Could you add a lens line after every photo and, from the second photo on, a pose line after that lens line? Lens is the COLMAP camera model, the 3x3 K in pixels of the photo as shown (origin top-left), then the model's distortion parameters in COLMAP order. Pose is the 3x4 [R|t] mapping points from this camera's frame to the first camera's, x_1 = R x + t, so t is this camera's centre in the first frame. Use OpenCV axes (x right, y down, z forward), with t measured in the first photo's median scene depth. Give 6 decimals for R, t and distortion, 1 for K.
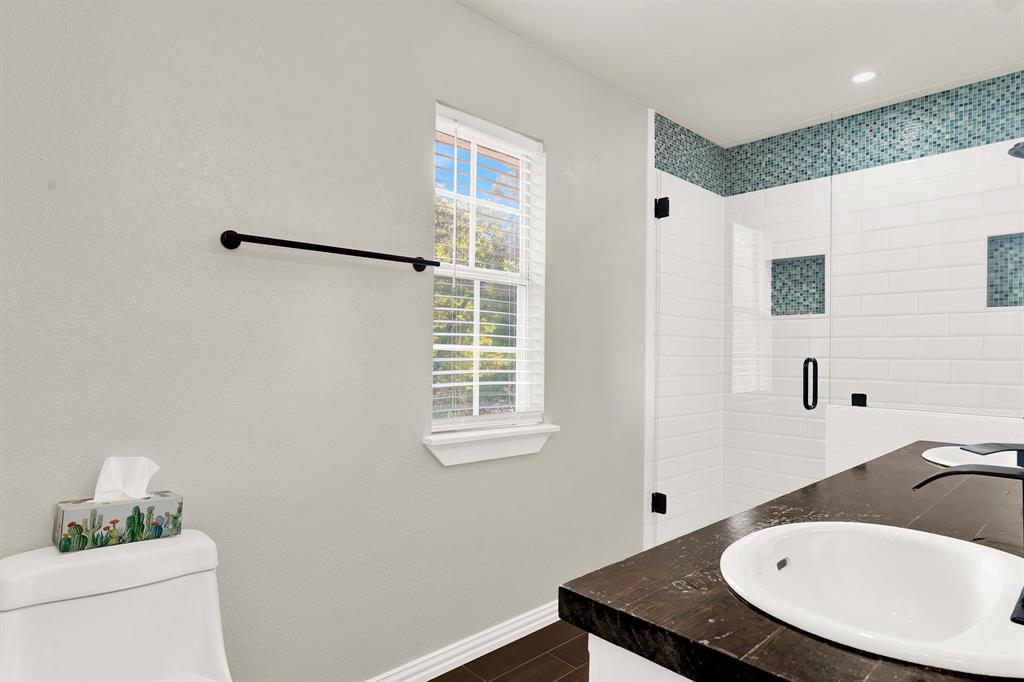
lens RADIAL K [[567.8, 0, 504.0], [0, 567.8, 343.4], [0, 0, 1]] dist [0.001741, 0.000704]
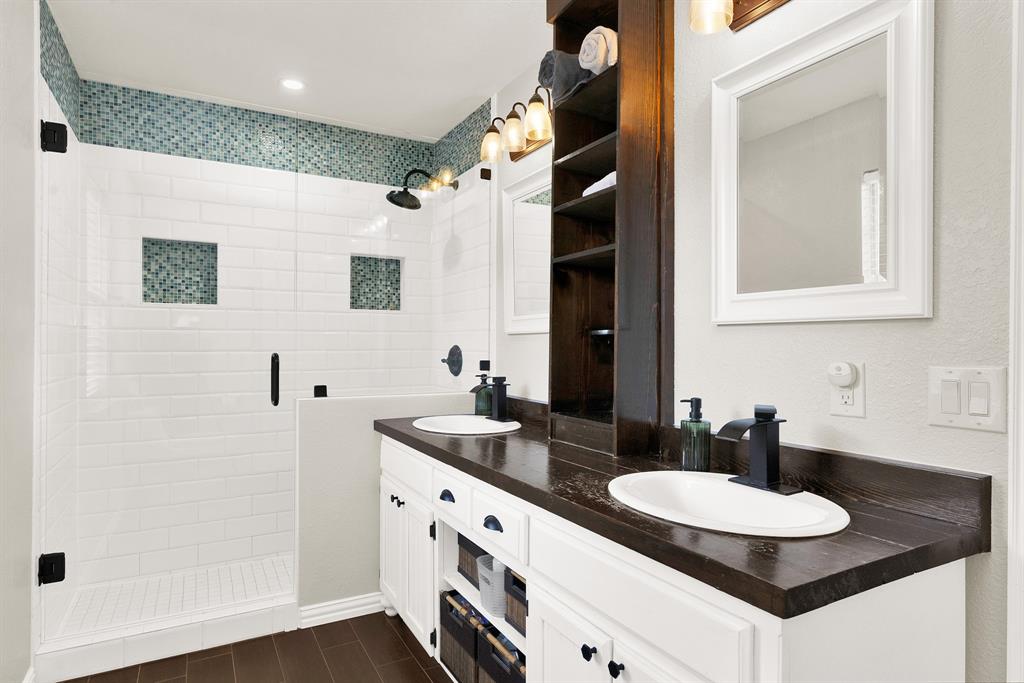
lens RADIAL K [[567.8, 0, 504.0], [0, 567.8, 343.9], [0, 0, 1]] dist [0.001741, 0.000704]
pose [[0.244908, -0.011246, 0.969481, -0.237988], [-0.015724, 0.999755, 0.015570, -0.008666], [-0.969419, -0.019058, 0.244671, 0.284901]]
